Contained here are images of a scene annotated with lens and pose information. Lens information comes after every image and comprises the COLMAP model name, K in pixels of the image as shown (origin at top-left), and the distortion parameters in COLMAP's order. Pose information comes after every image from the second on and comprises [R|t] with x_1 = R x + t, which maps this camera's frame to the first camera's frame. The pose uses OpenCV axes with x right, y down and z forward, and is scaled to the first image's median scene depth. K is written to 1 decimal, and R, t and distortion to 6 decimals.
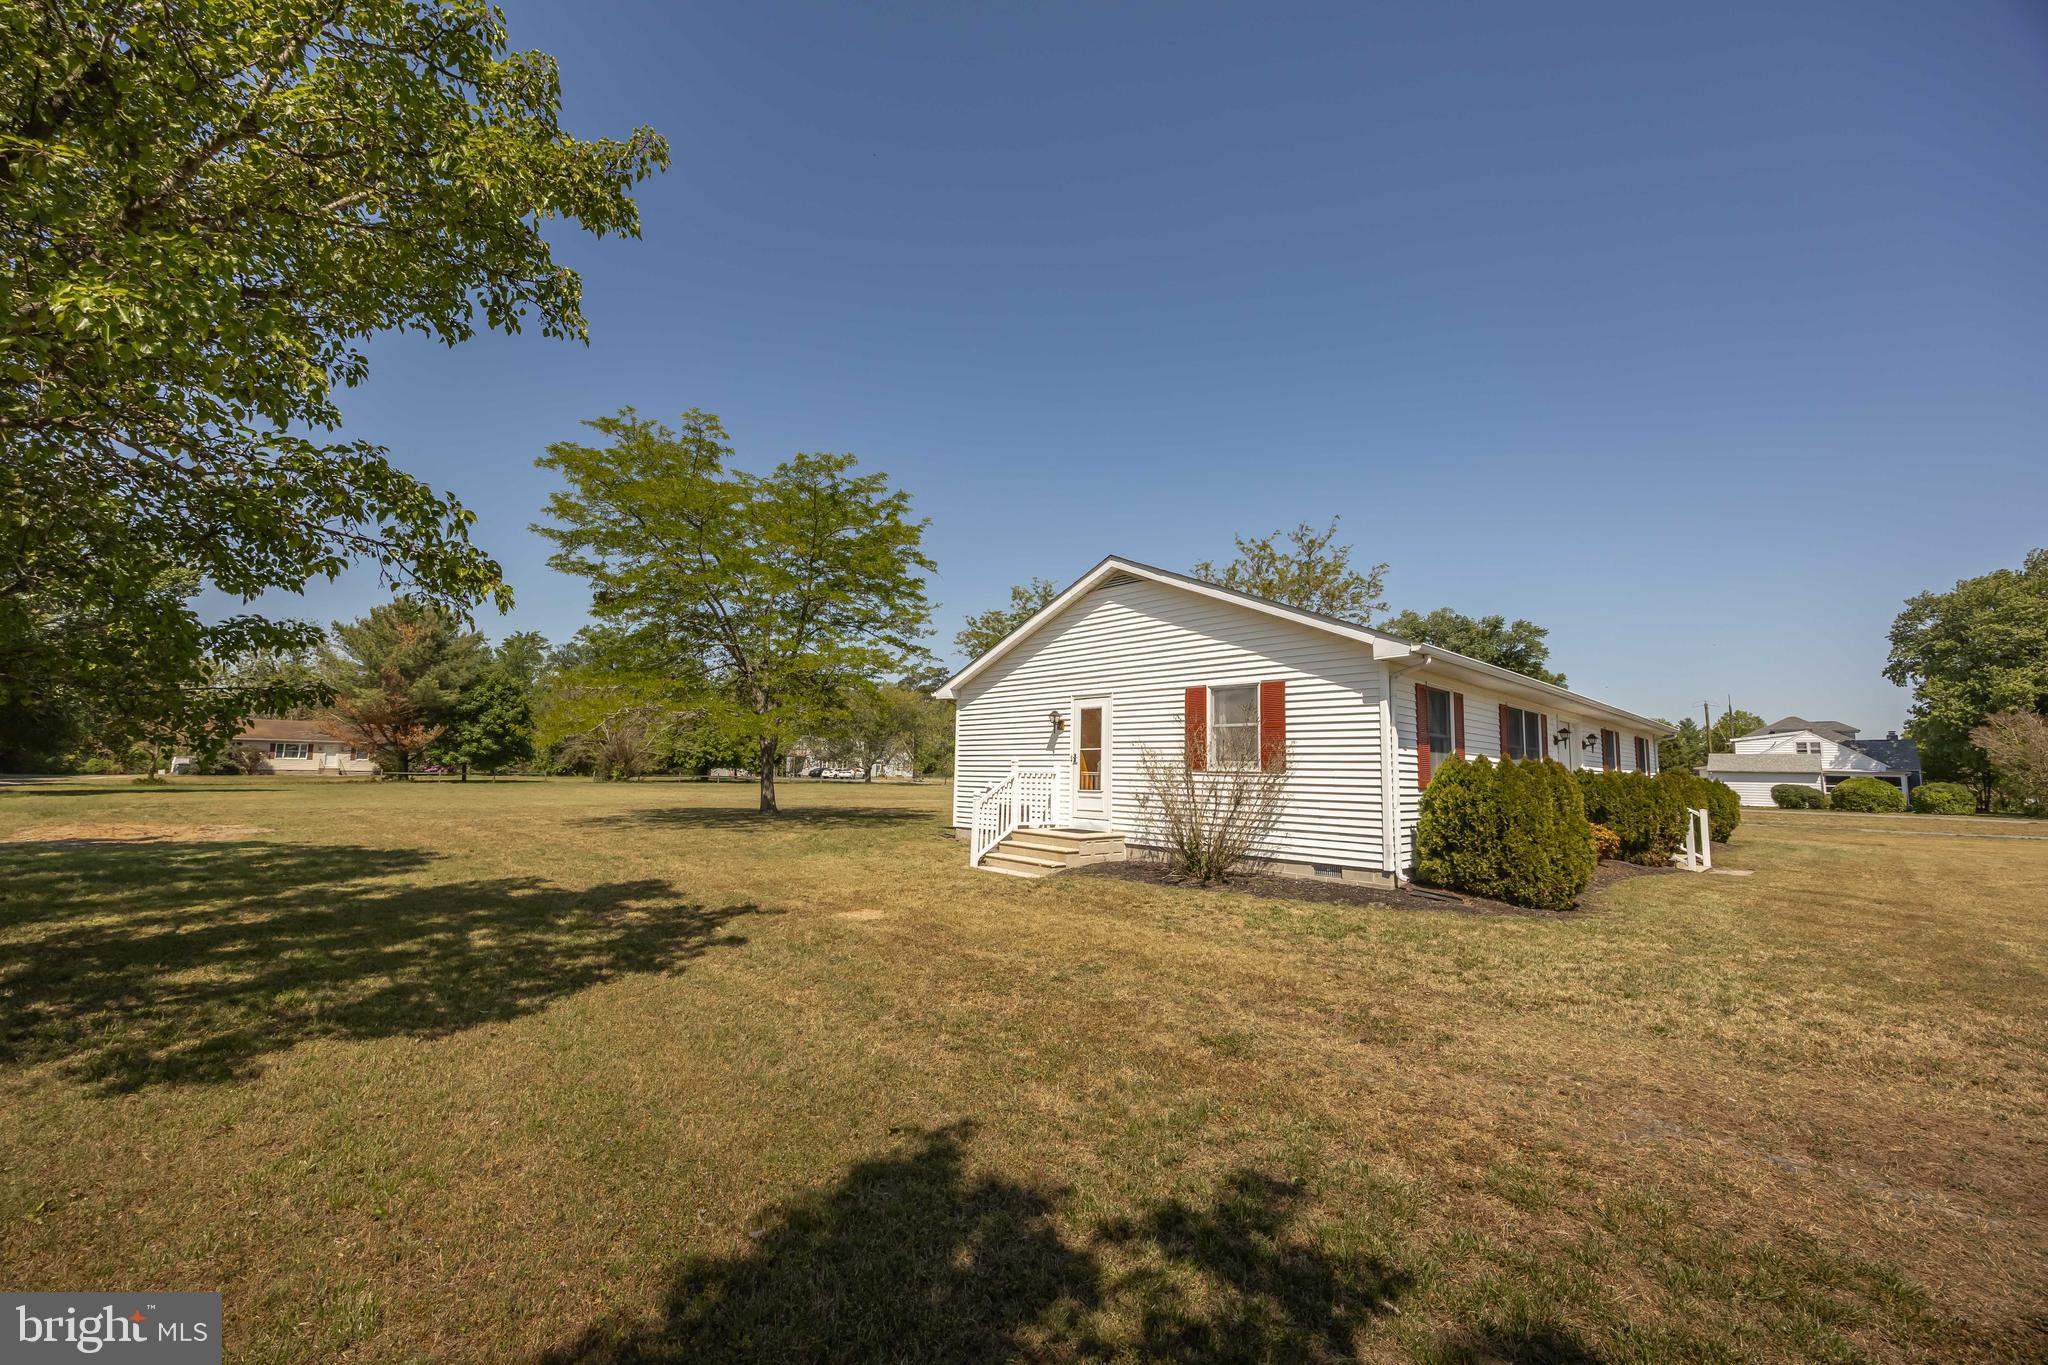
lens RADIAL K [[801.8, 0, 1035.1], [0, 801.8, 687.8], [0, 0, 1]] dist [0.000704, -0.000055]
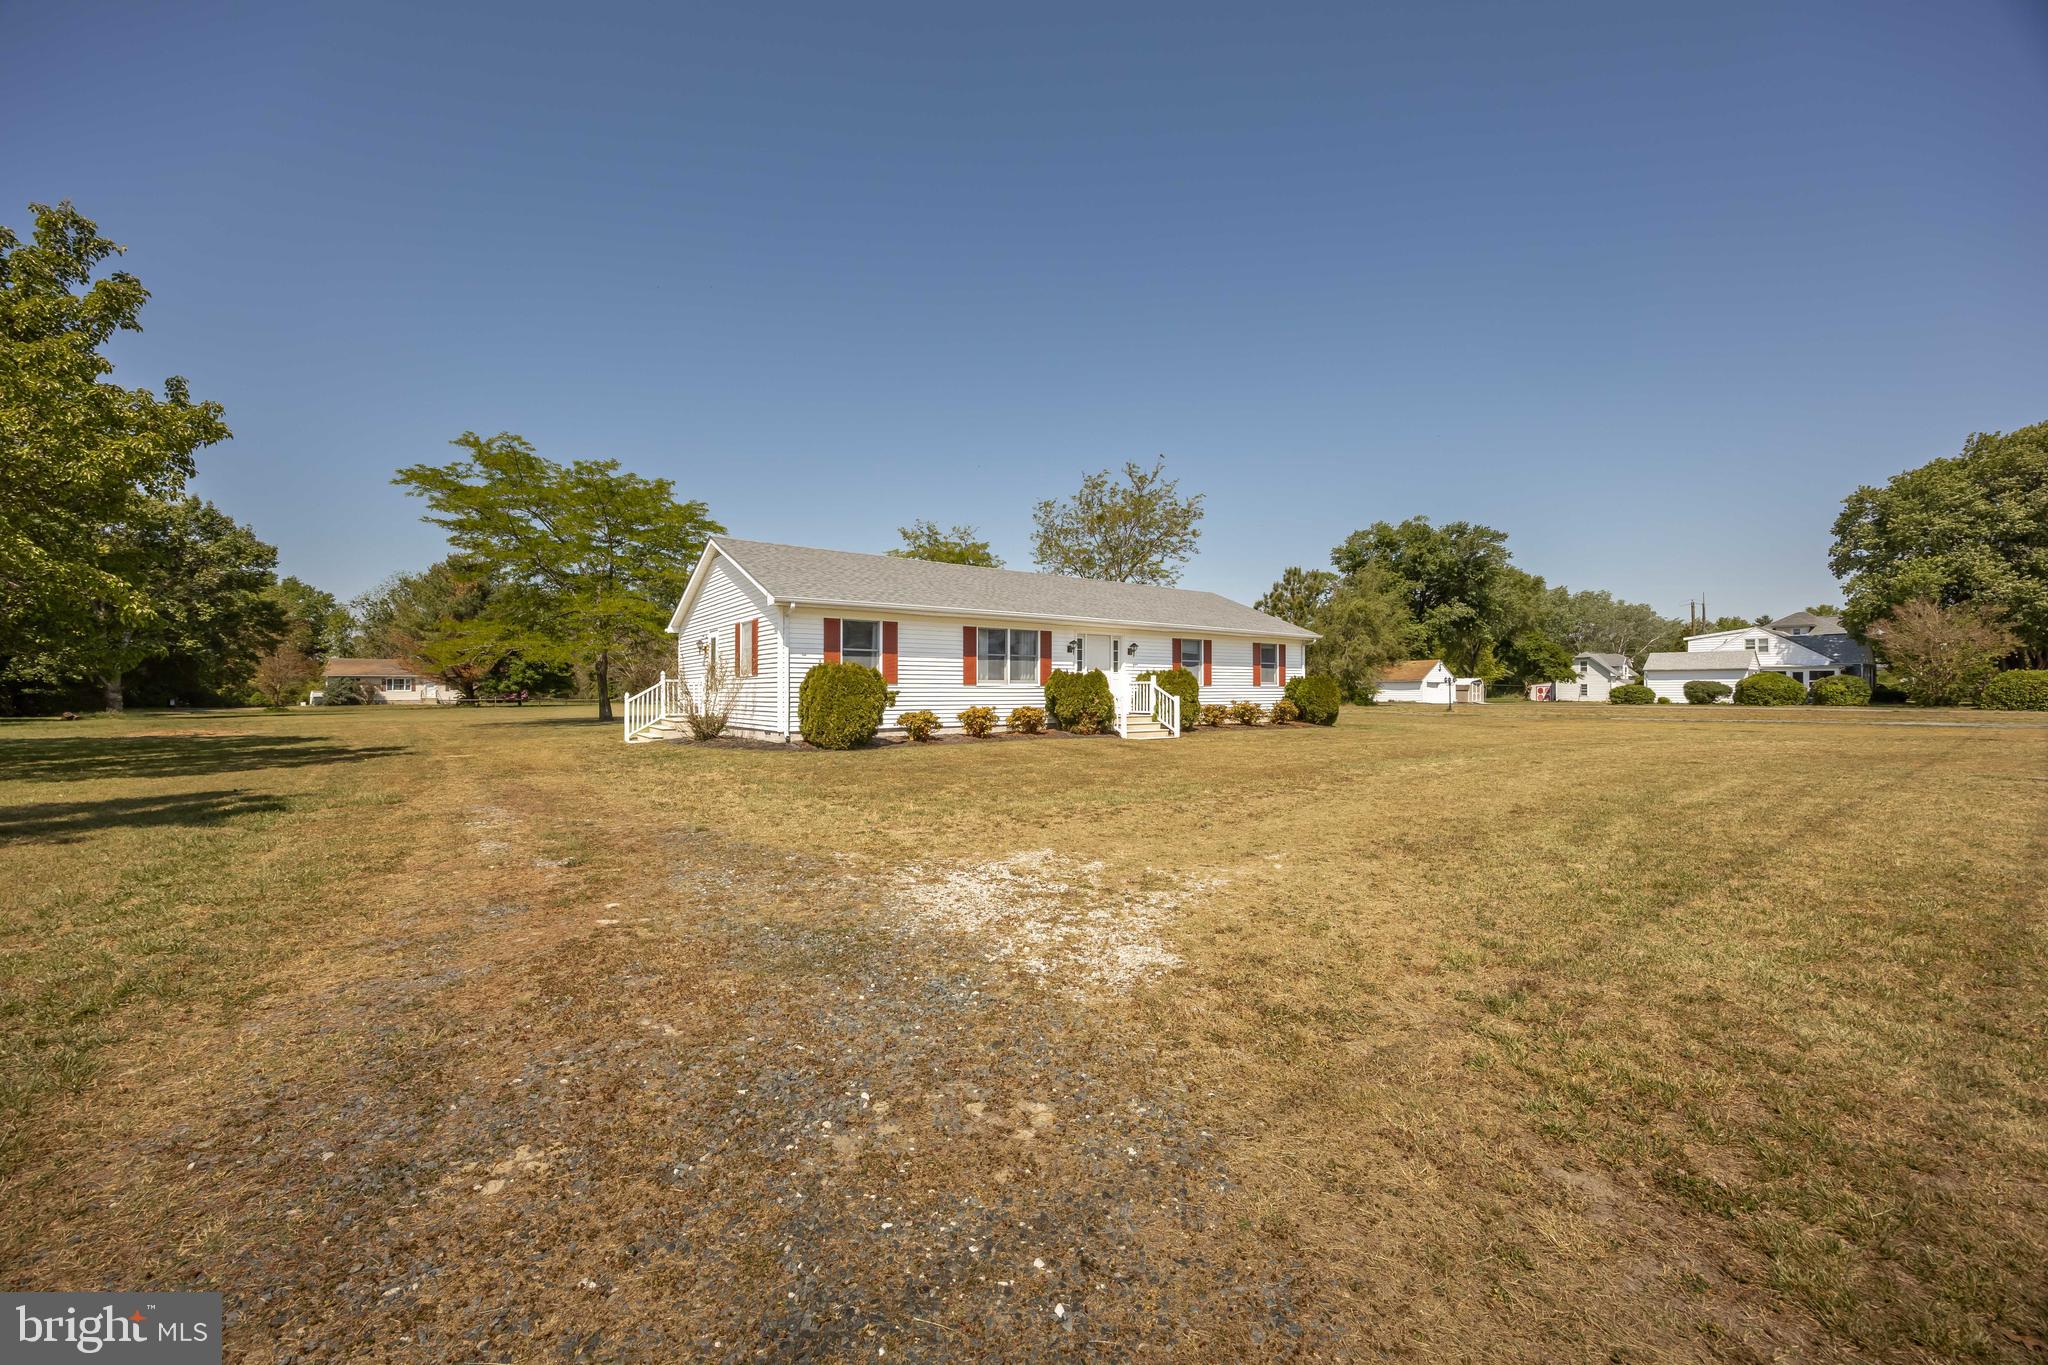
lens RADIAL K [[801.8, 0, 1035.1], [0, 801.8, 687.8], [0, 0, 1]] dist [0.000704, -0.000055]
pose [[0.992763, -0.023933, -0.117681, 0.217748], [0.035687, 0.994466, 0.098811, -0.002342], [0.114665, -0.102295, 0.988123, -0.111038]]
